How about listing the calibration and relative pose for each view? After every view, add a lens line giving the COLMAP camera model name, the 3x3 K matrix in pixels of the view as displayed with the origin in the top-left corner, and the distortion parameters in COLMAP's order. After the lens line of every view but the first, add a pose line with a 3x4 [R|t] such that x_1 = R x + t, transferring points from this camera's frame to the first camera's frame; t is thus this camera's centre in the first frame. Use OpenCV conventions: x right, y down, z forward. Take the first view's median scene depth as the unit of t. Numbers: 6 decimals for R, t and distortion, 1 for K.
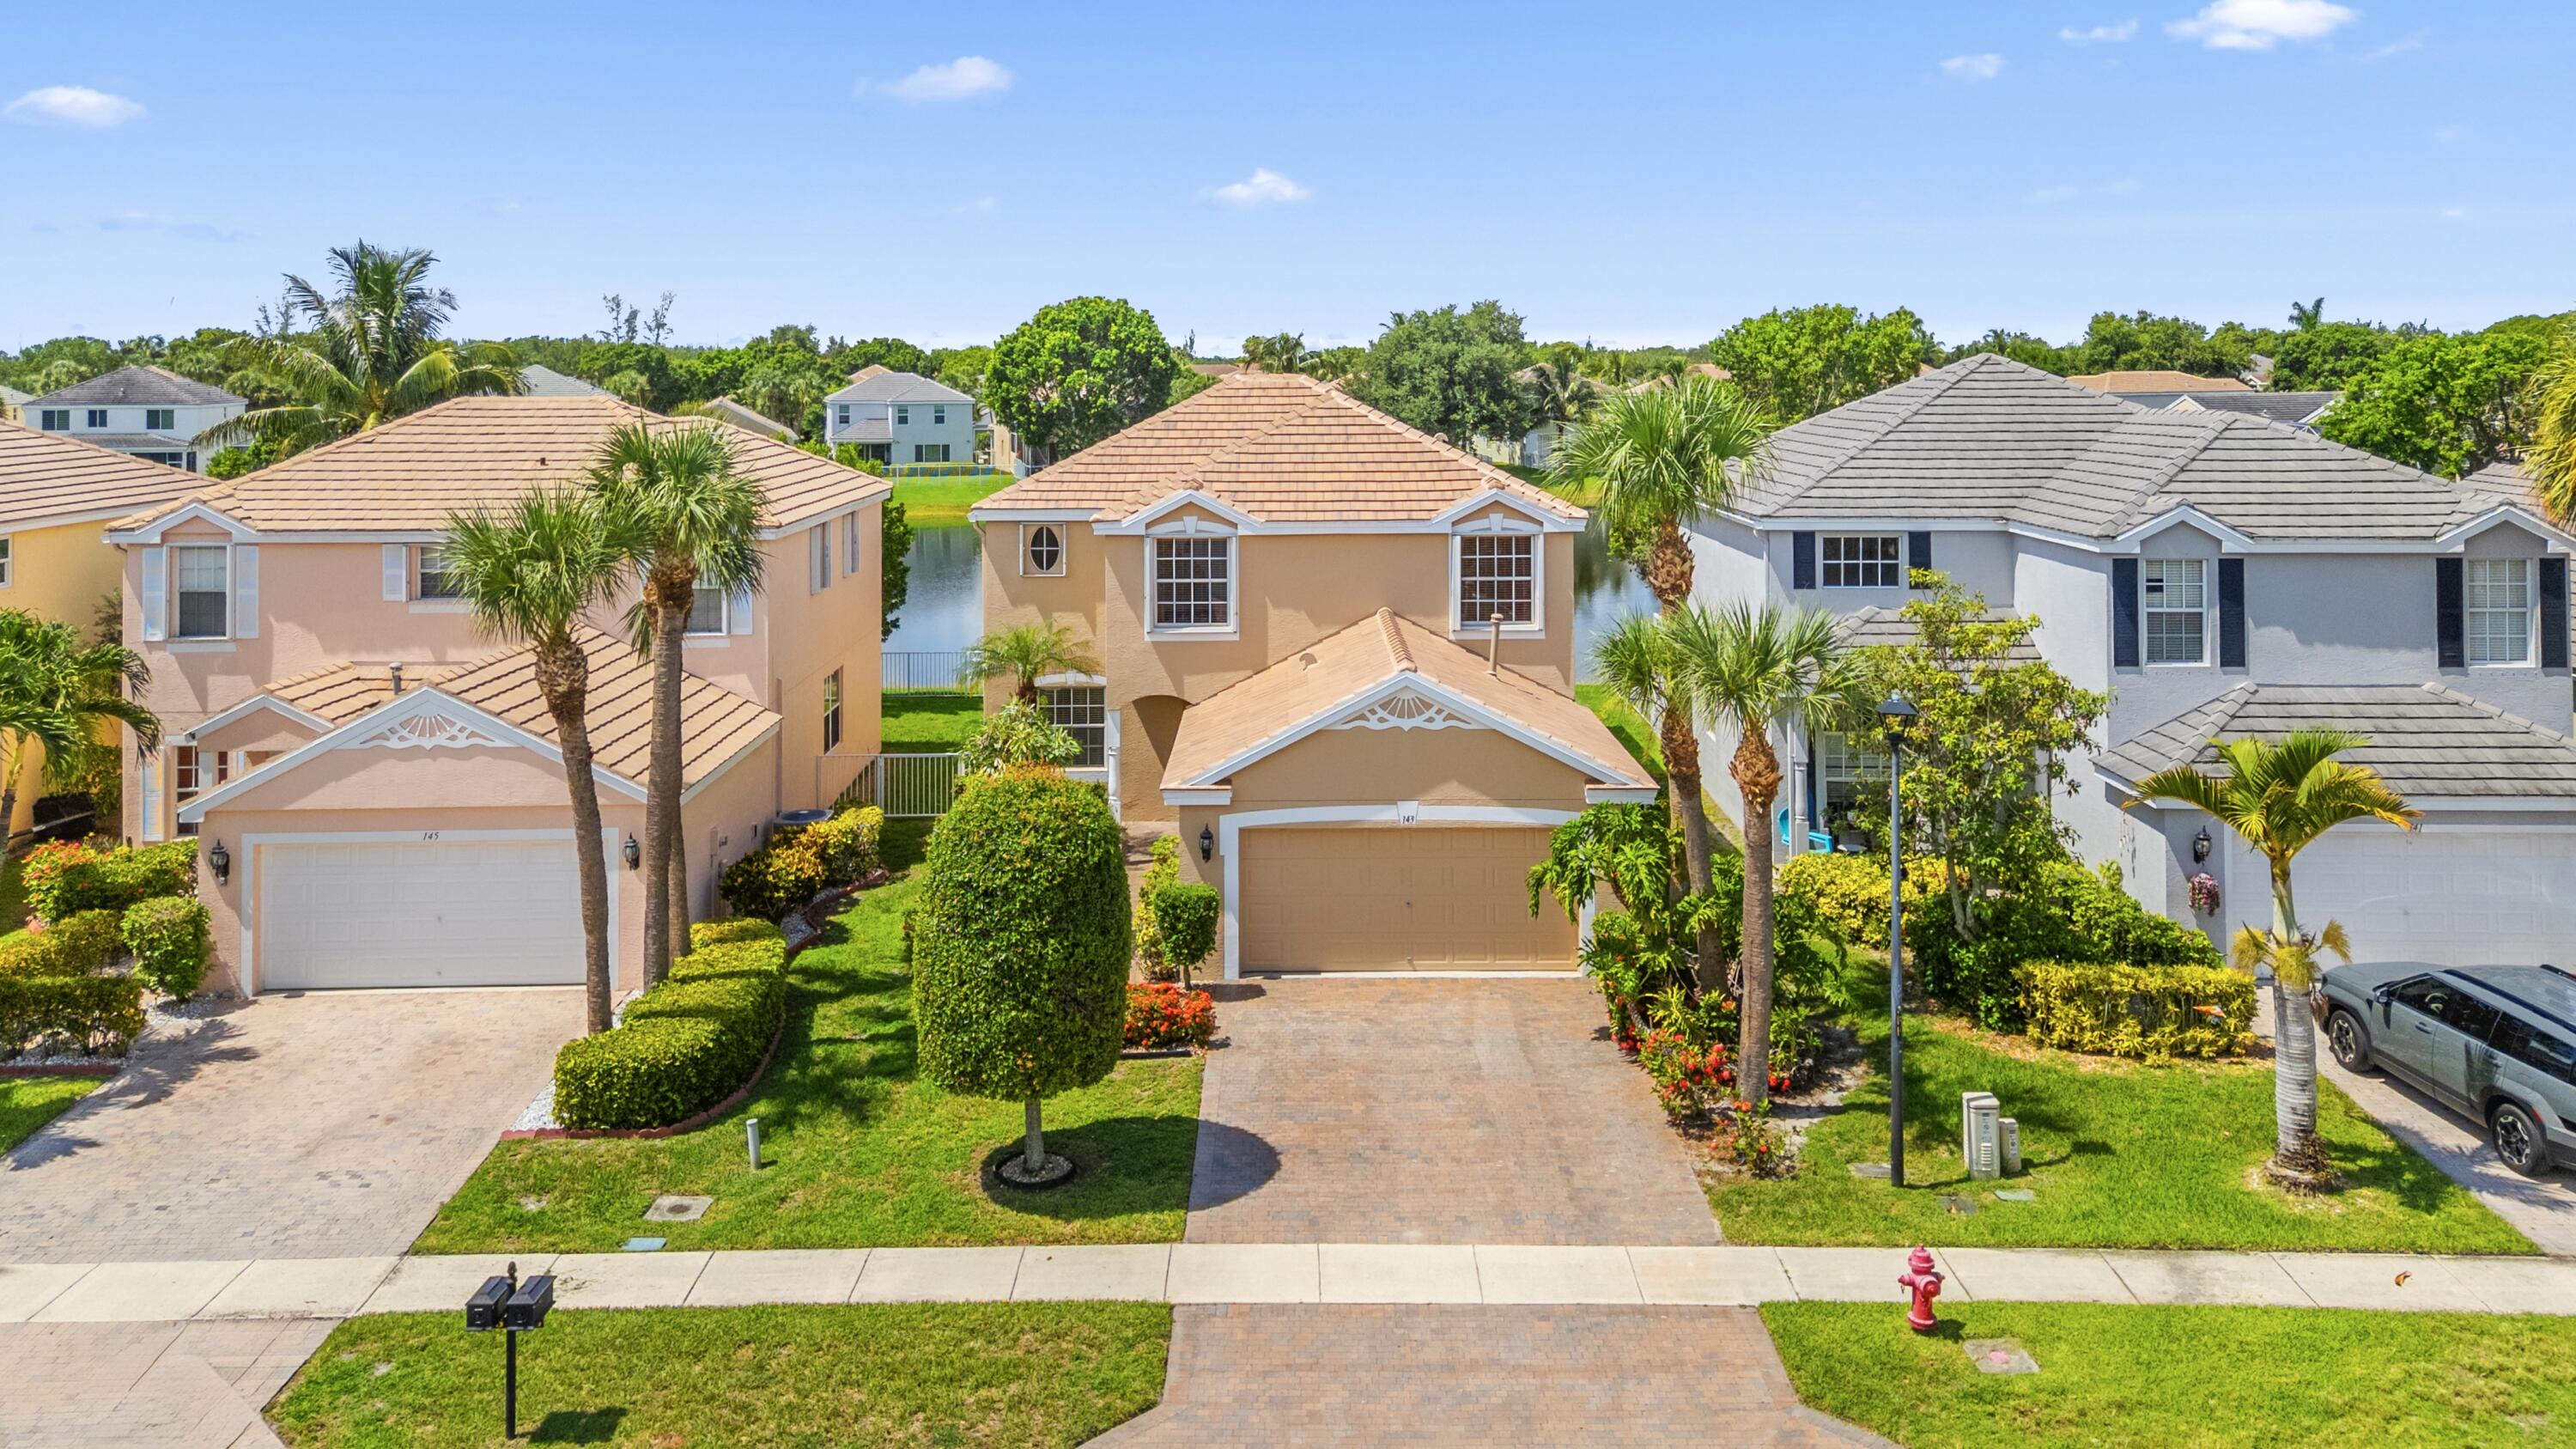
lens RADIAL K [[1917.6, 0, 1277.9], [0, 1917.6, 404.6], [0, 0, 1]] dist [0.067424, -0.051783]
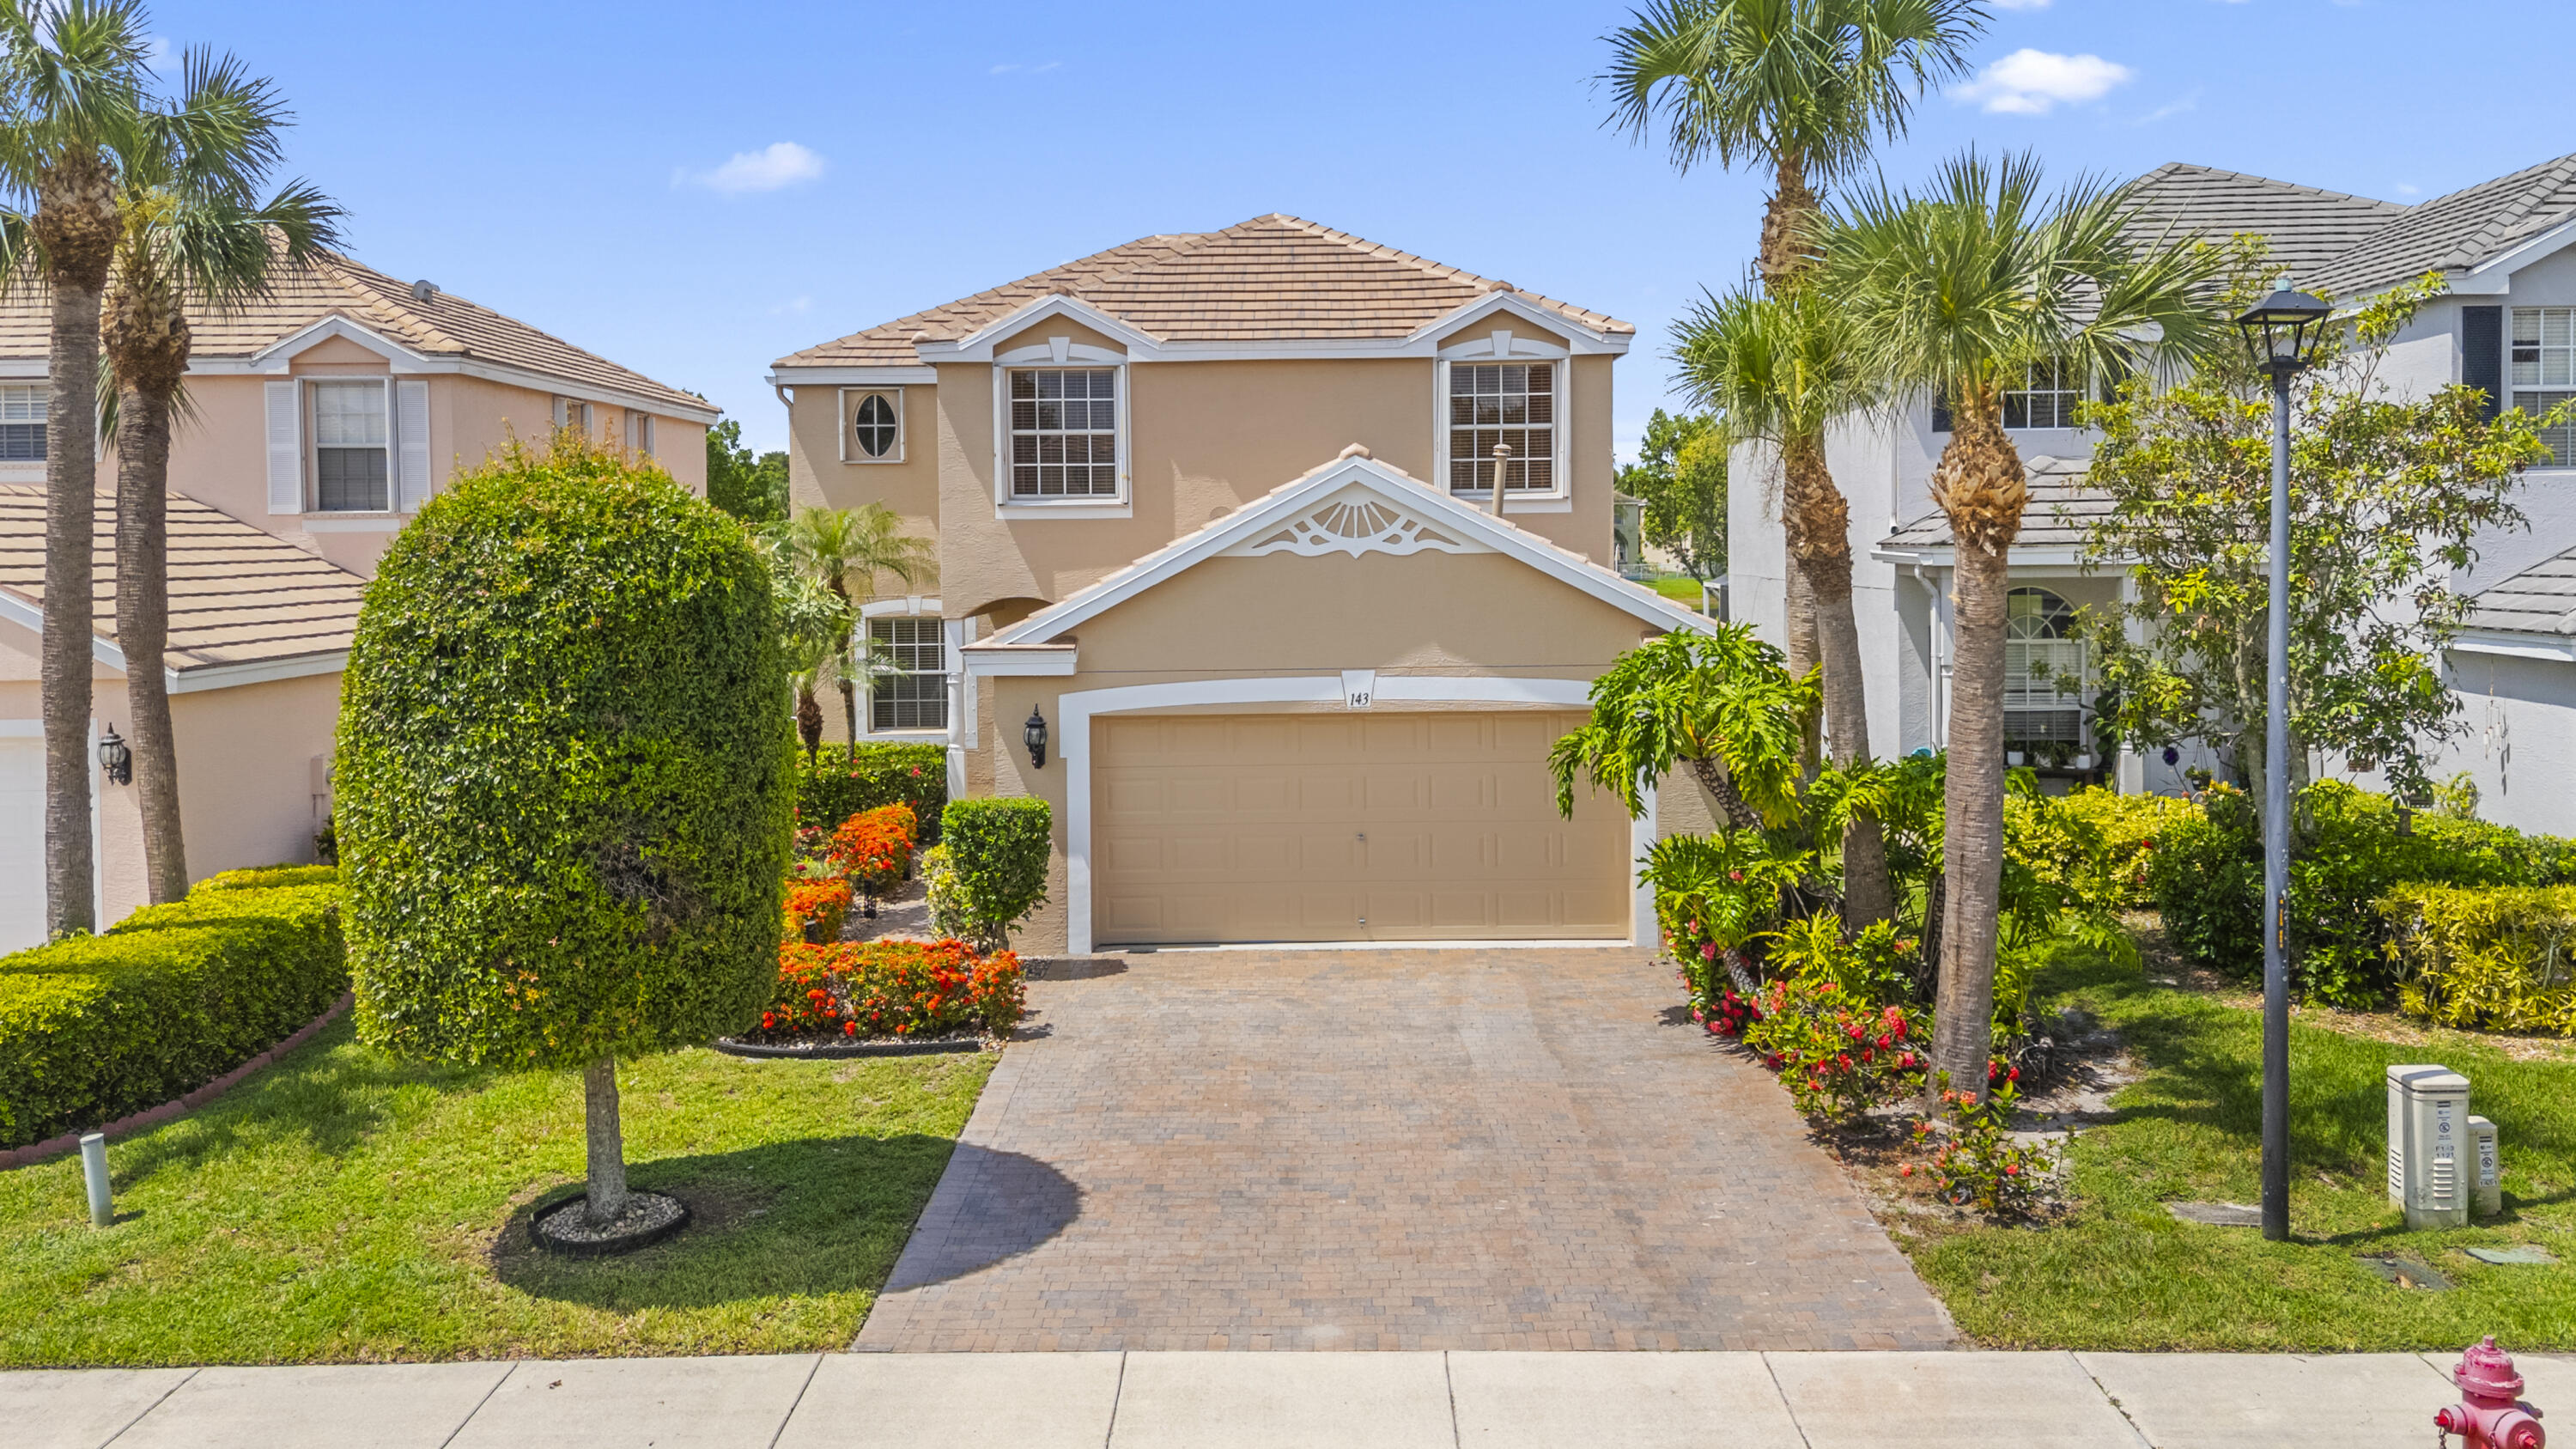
lens RADIAL K [[1919.2, 0, 1284.5], [0, 1919.2, 596.6], [0, 0, 1]] dist [0.036423, -0.007347]
pose [[0.999980, -0.005465, -0.003131, 0.049837], [0.005528, 0.999776, 0.020434, 0.185154], [0.003019, -0.020451, 0.999786, 0.411653]]
